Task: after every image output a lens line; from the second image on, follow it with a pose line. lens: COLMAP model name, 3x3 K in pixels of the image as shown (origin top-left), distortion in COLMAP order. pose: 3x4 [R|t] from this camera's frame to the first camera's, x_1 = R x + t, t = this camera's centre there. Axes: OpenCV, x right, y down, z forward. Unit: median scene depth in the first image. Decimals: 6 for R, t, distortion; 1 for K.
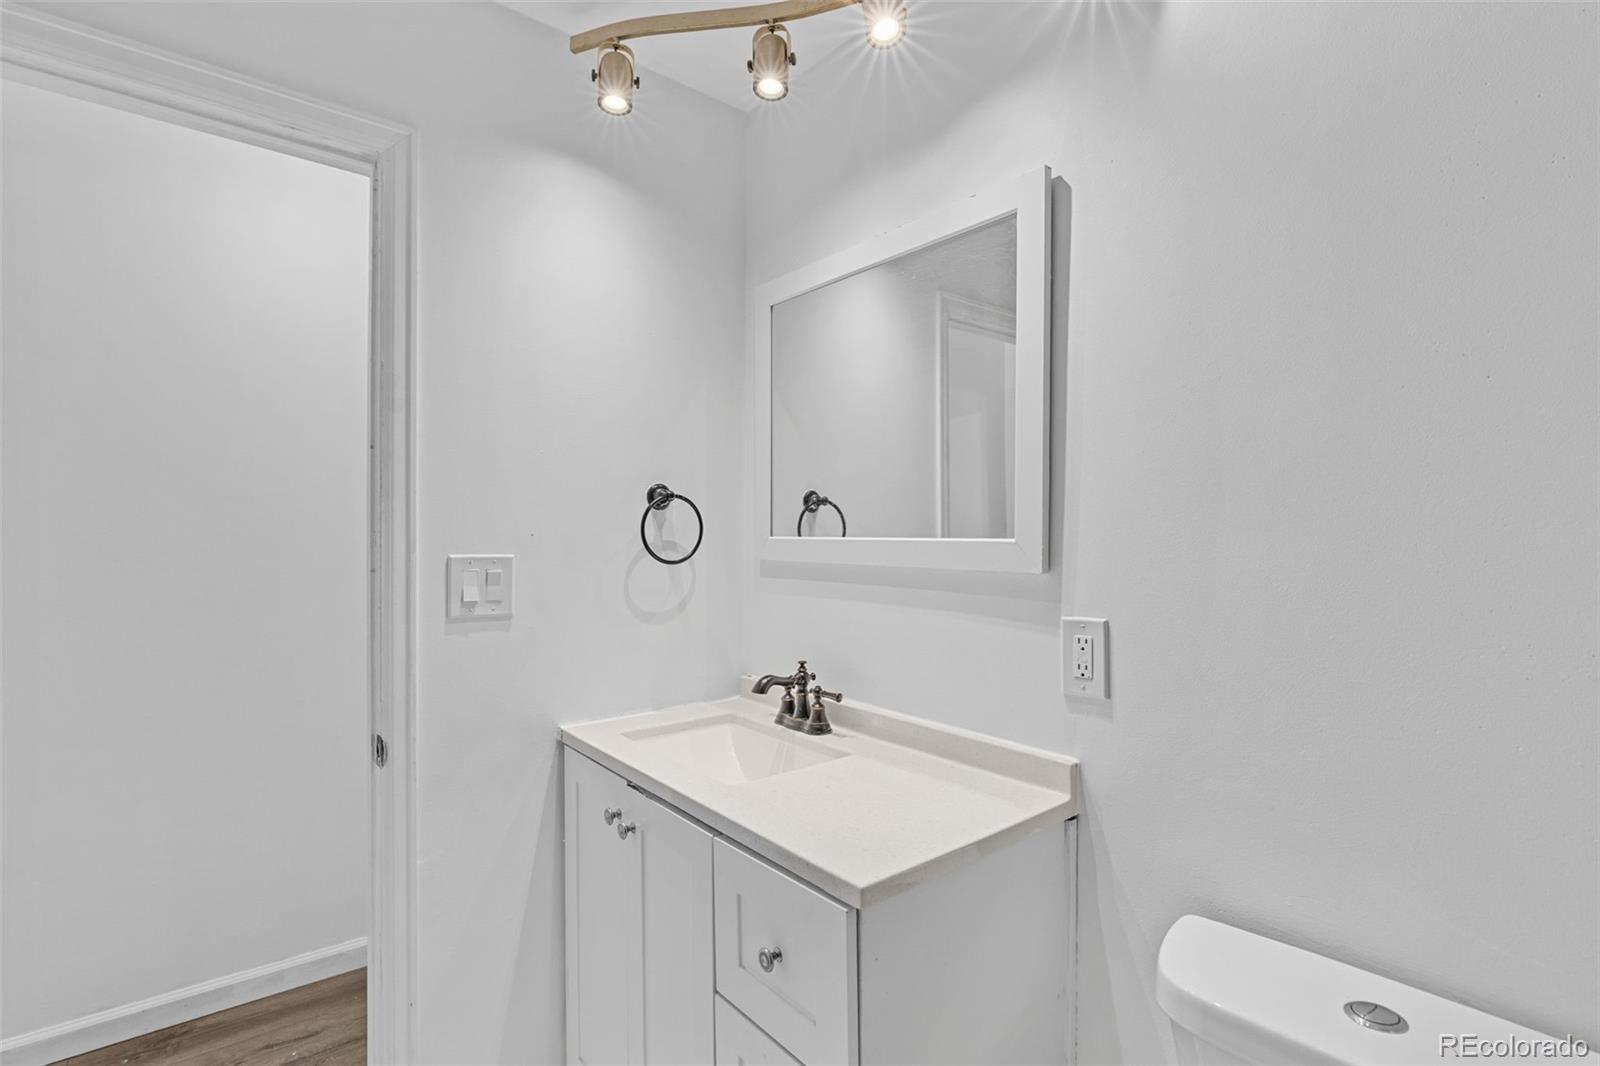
lens RADIAL K [[720.7, 0, 795.6], [0, 720.7, 534.1], [0, 0, 1]] dist [0.001862, -0.000018]
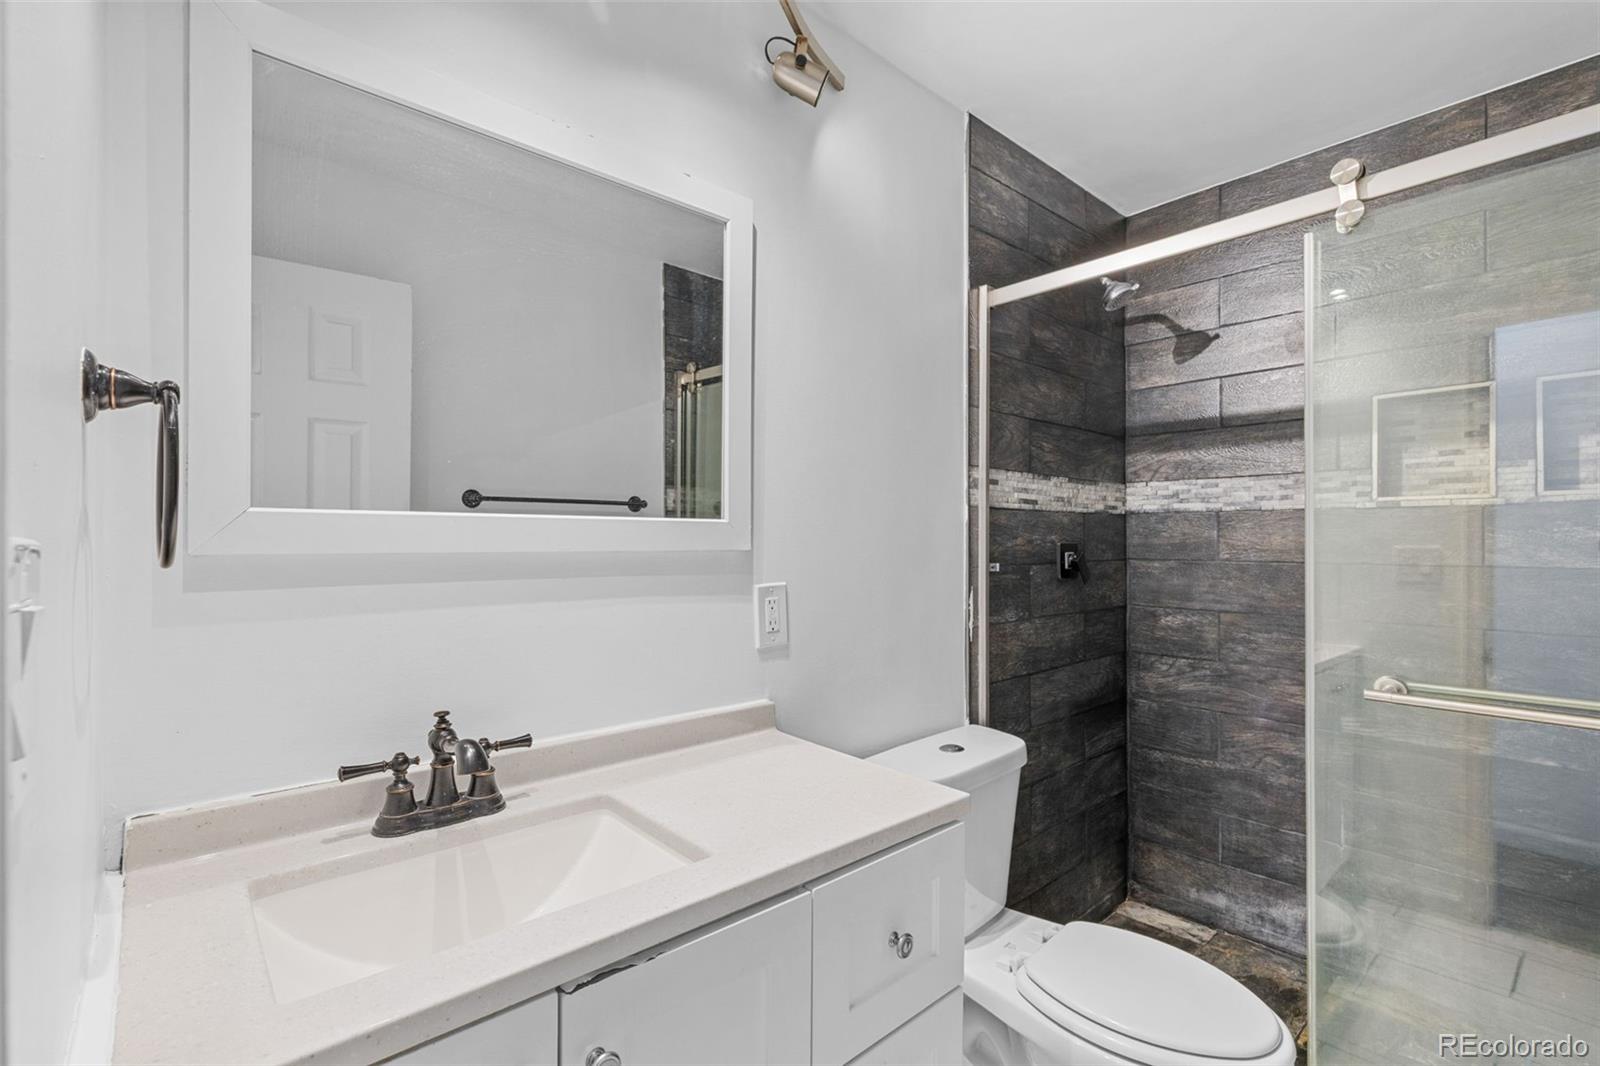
lens RADIAL K [[720.7, 0, 795.6], [0, 720.7, 534.1], [0, 0, 1]] dist [0.001862, -0.000018]
pose [[-0.026134, 0.003223, 0.999653, -0.768252], [-0.003857, 0.999987, -0.003325, 0.030442], [-0.999651, -0.003942, -0.026121, 0.890470]]
